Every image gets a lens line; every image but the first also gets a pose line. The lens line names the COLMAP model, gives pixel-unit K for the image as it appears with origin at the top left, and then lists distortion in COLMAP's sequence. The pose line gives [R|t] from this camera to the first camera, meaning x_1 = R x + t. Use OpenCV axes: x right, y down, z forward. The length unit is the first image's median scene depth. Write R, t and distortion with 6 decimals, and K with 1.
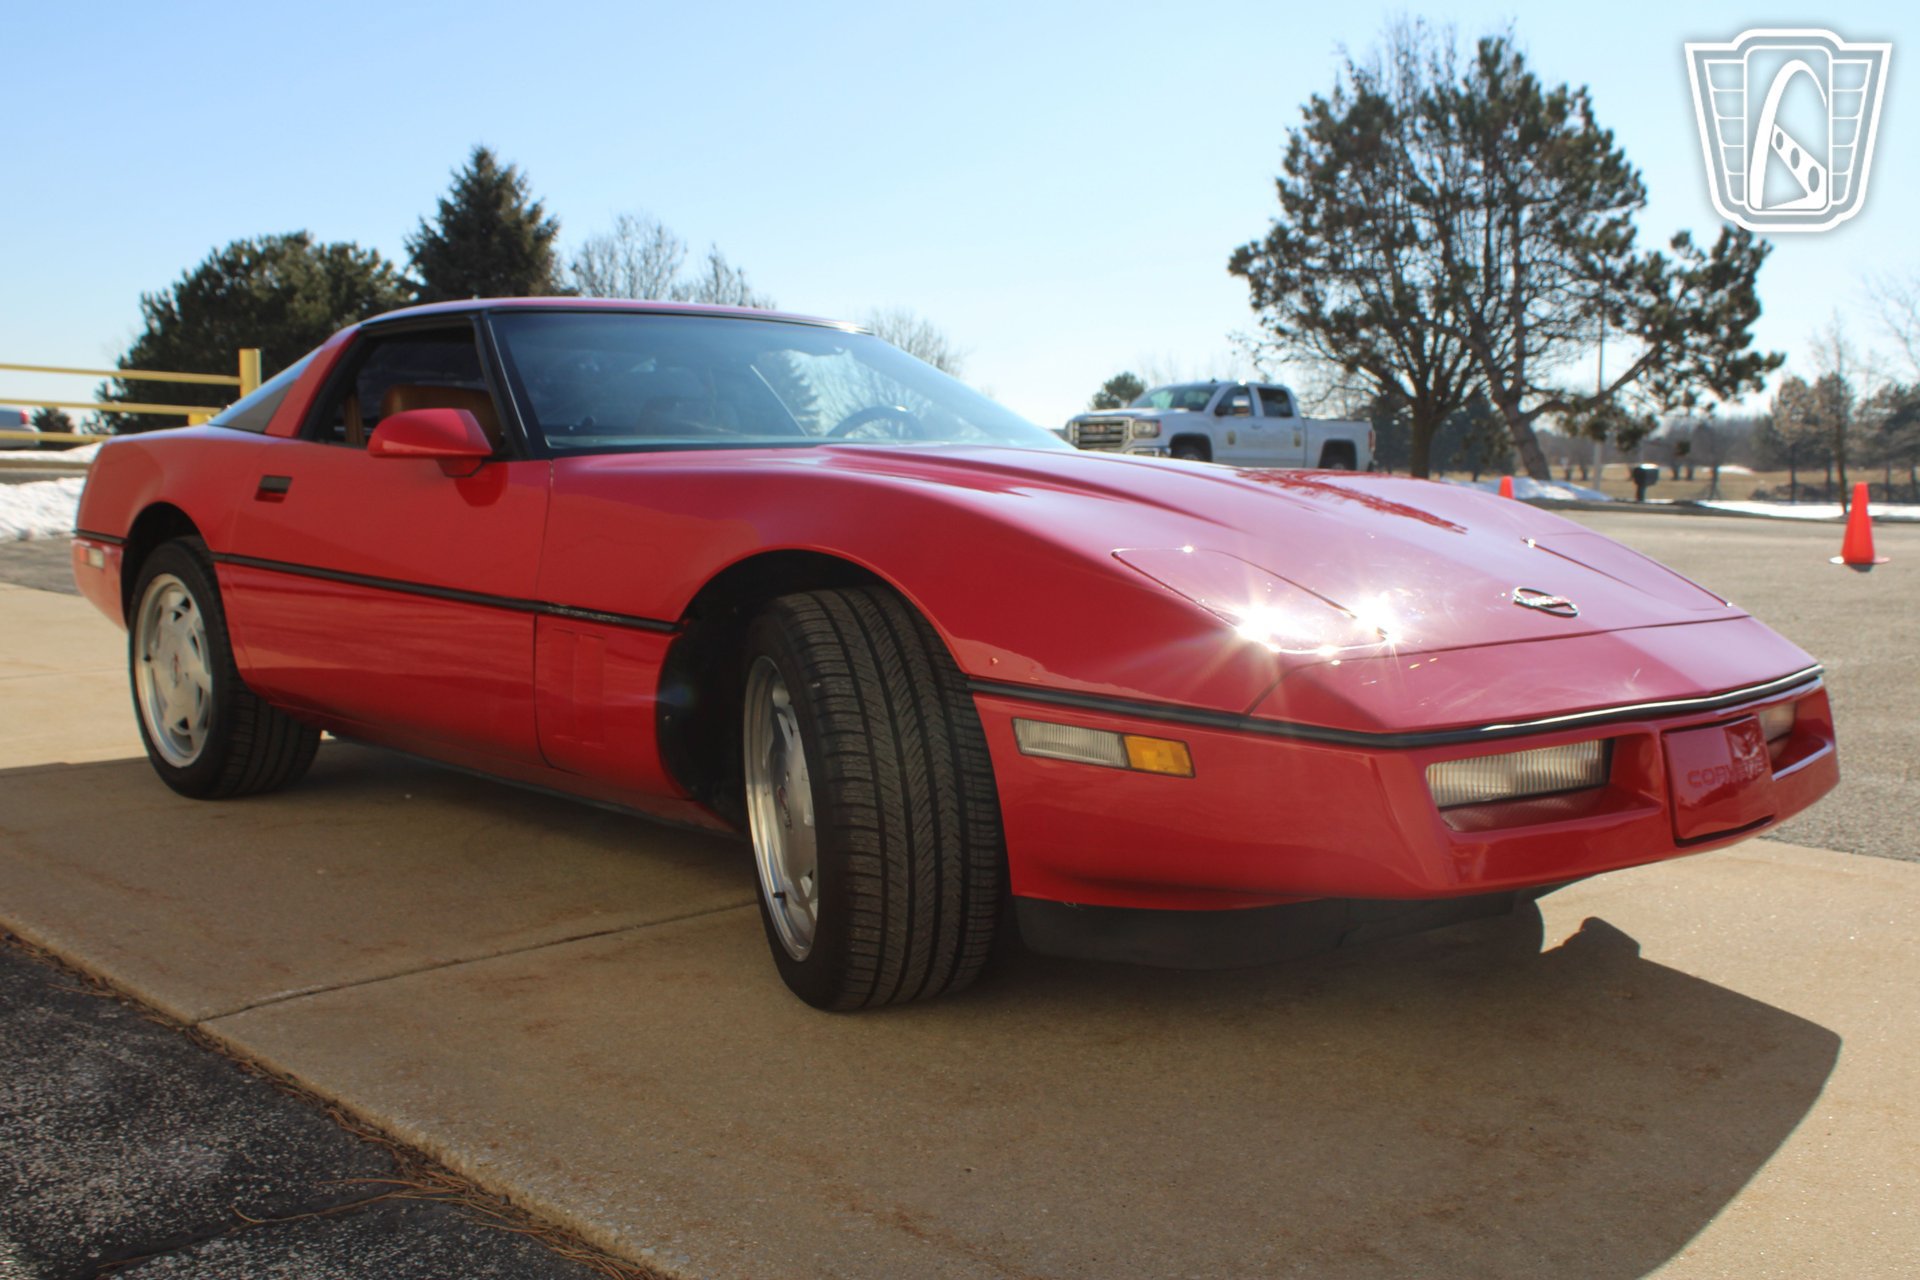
lens RADIAL K [[2073.6, 0, 960.0], [0, 2073.6, 640.0], [0, 0, 1]] dist [-0.140046, 0.182769]
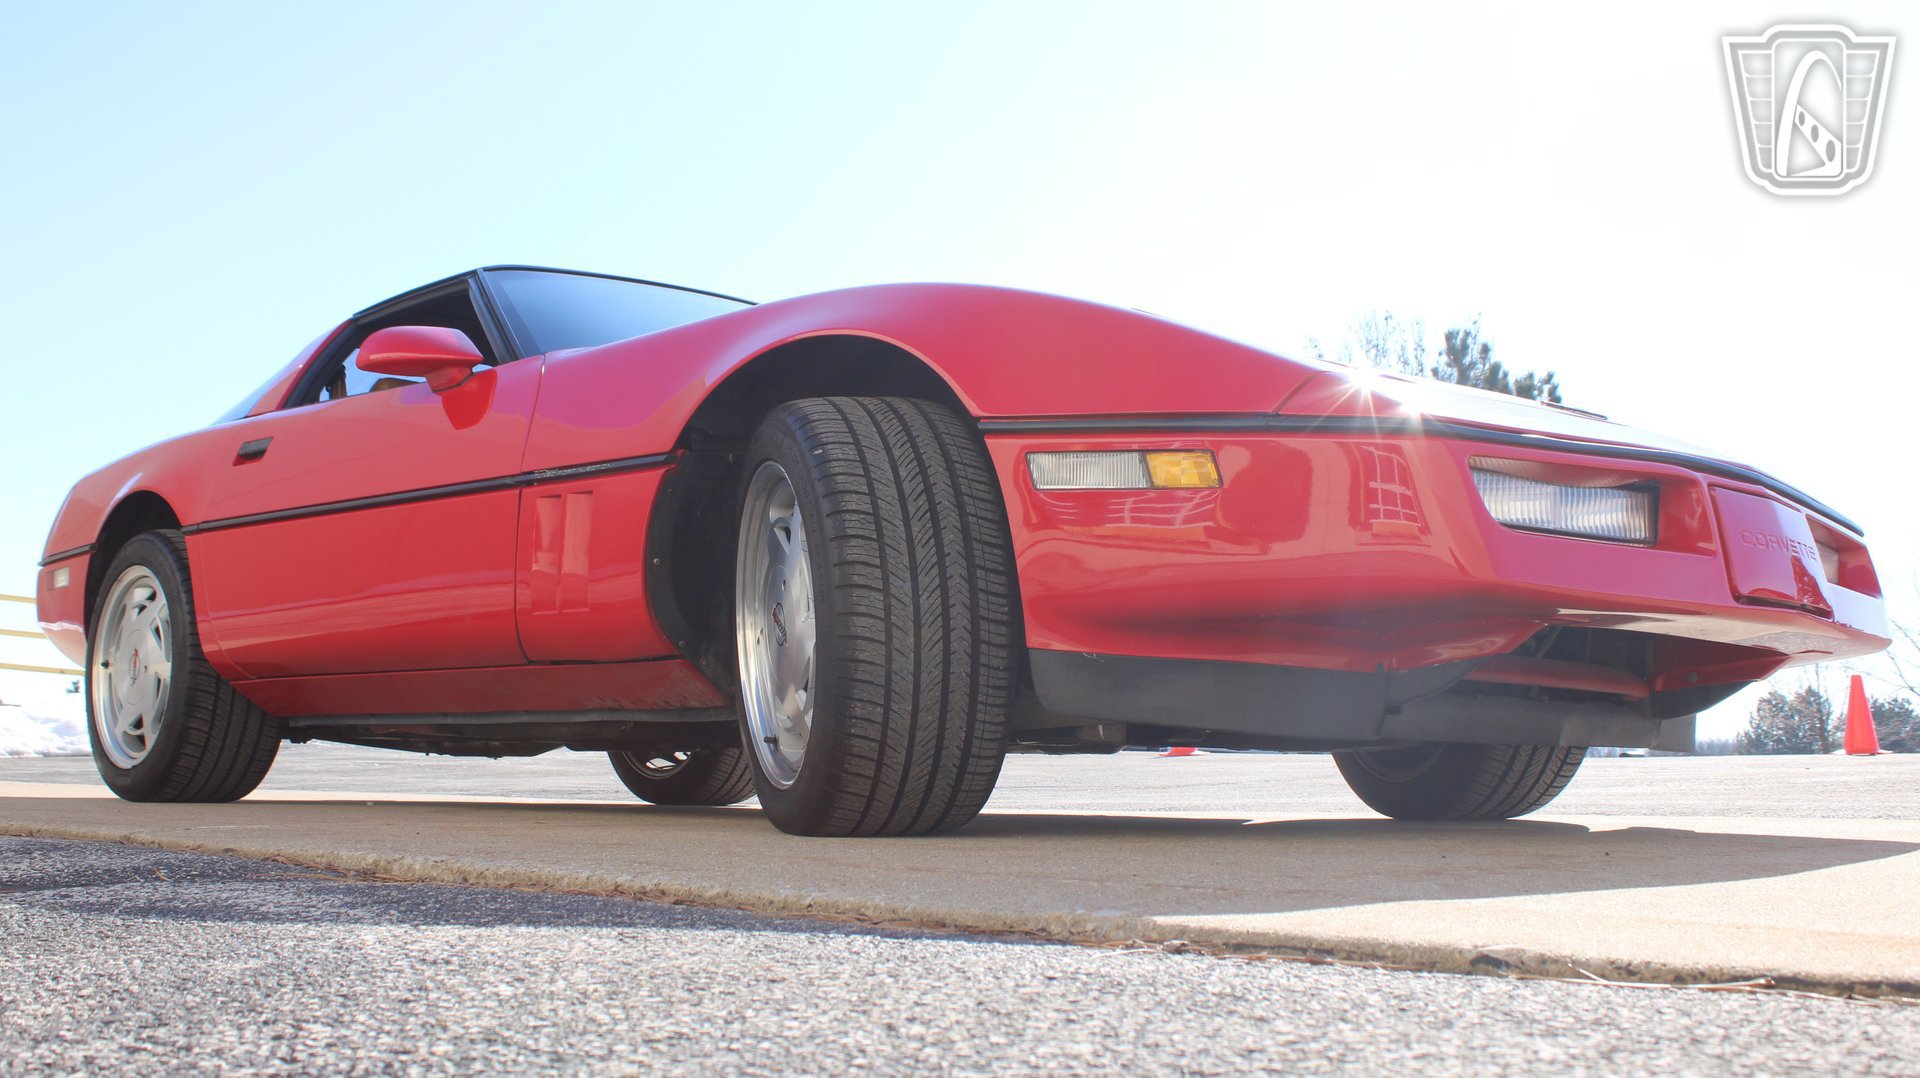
lens RADIAL K [[2078.1, 0, 960.0], [0, 2078.1, 539.0], [0, 0, 1]] dist [-0.134886, 0.190834]
pose [[0.999924, 0.004564, 0.011430, -0.014837], [-0.001903, 0.974864, -0.222791, 0.269962], [-0.012159, 0.222752, 0.974799, 0.079500]]
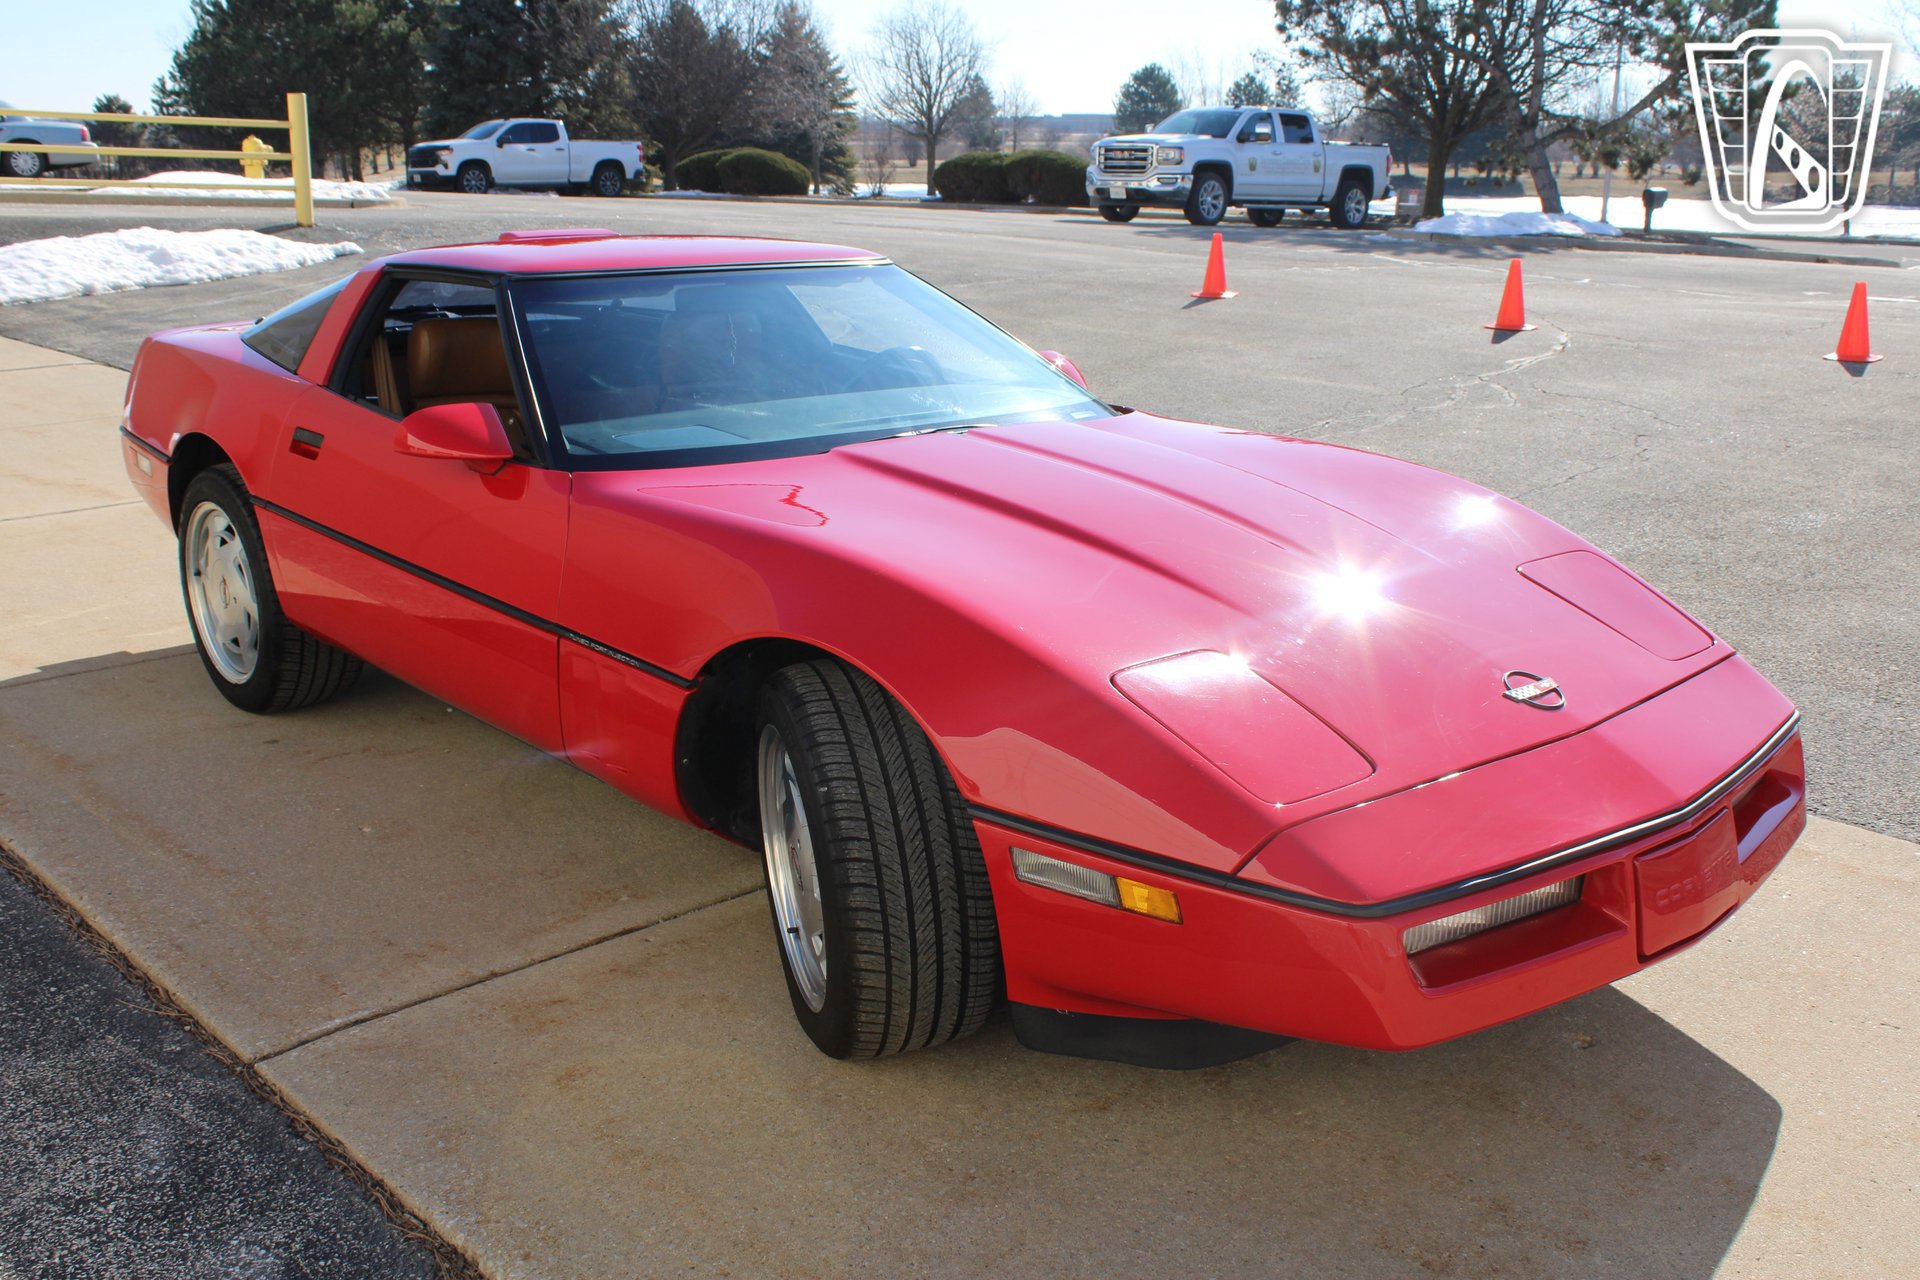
lens RADIAL K [[1953.0, 0, 961.4], [0, 1953.0, 646.8], [0, 0, 1]] dist [-0.150813, 0.179154]
pose [[0.999837, 0.012589, -0.012929, 0.011446], [-0.010023, 0.983204, 0.182232, -0.225446], [0.015006, -0.182073, 0.983171, 0.050564]]
